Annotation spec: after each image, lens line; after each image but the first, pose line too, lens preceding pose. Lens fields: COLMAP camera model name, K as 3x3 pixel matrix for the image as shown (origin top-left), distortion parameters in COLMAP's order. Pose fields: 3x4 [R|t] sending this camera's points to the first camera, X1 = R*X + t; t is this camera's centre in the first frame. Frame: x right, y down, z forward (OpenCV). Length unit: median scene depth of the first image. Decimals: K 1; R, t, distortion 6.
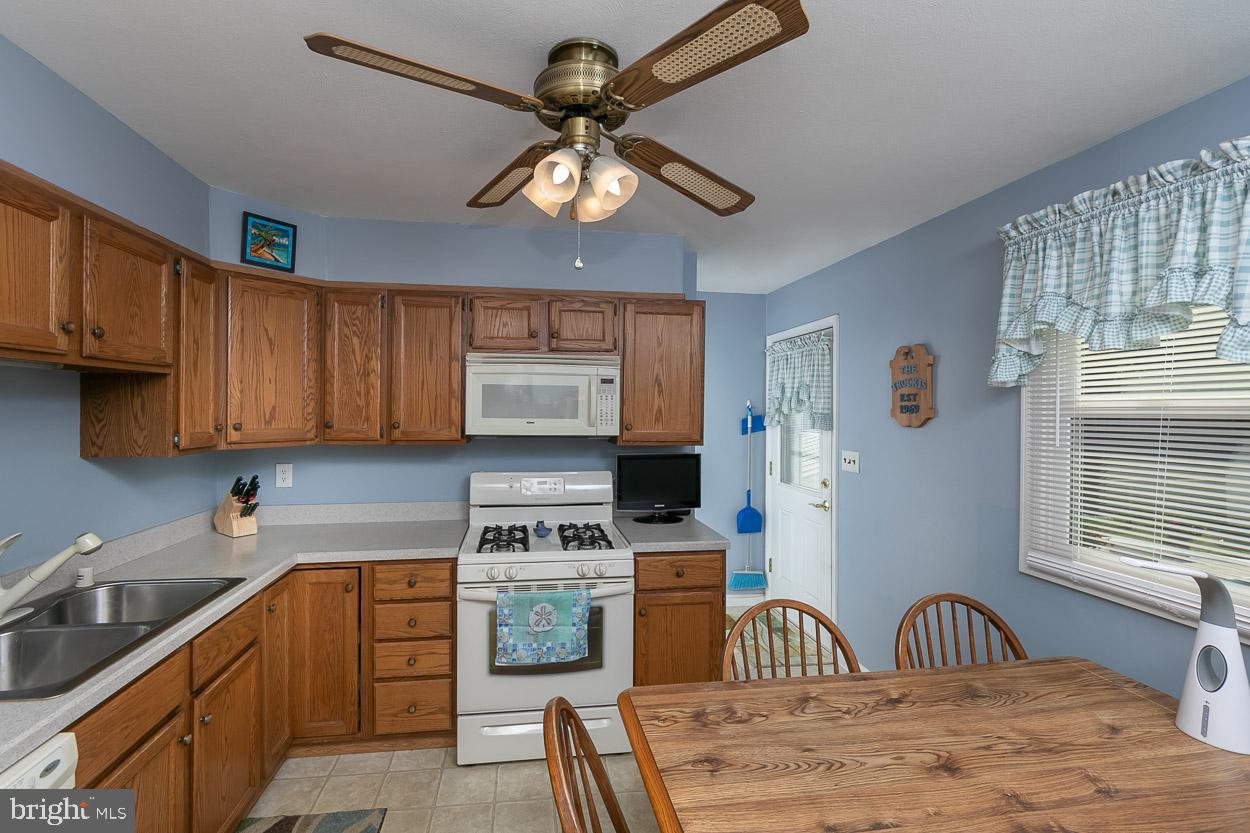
lens RADIAL K [[539.2, 0, 586.9], [0, 539.2, 408.5], [0, 0, 1]] dist [-0.000808, -0.000624]
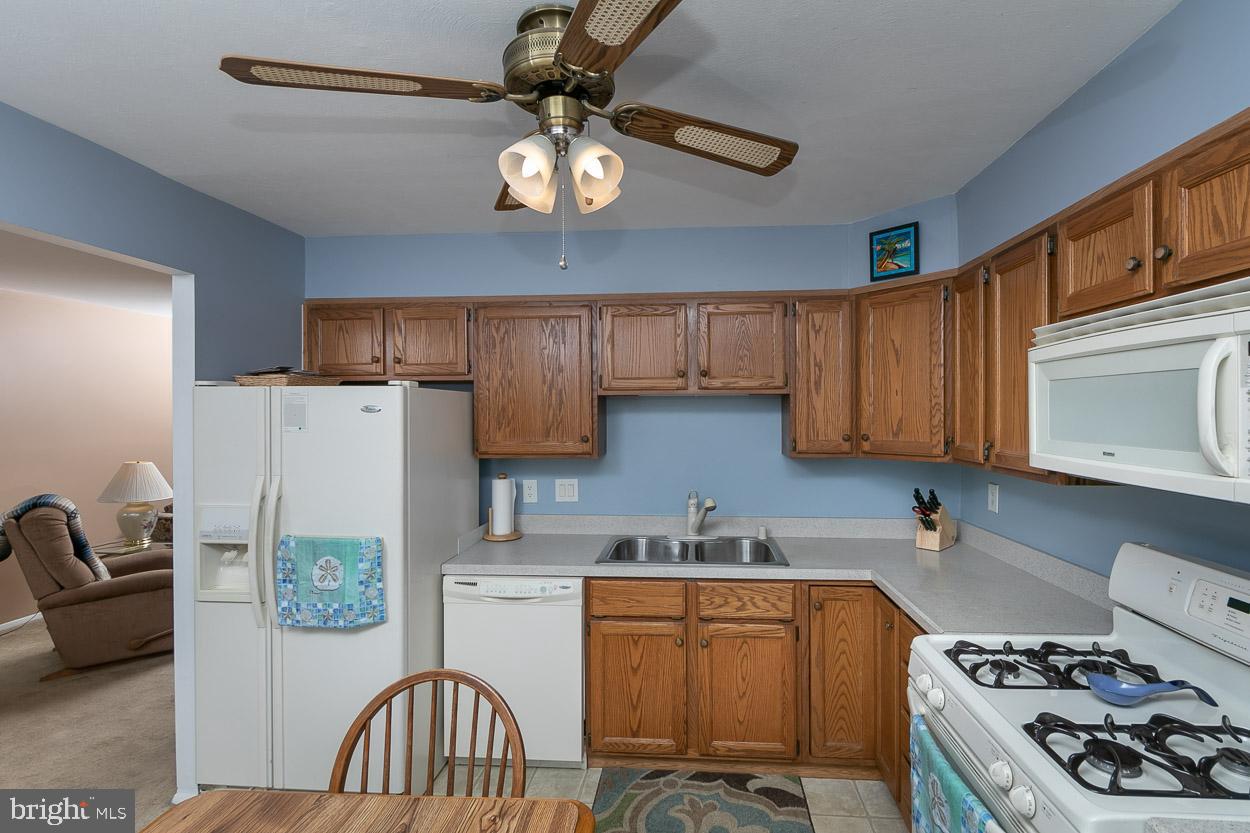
lens RADIAL K [[563.5, 0, 658.9], [0, 563.5, 416.1], [0, 0, 1]] dist [0.002098, 0.000034]
pose [[-0.184157, 0.000887, -0.982897, 0.500264], [0.002350, 0.999997, 0.000462, -0.009276], [0.982894, -0.002224, -0.184158, 0.763120]]
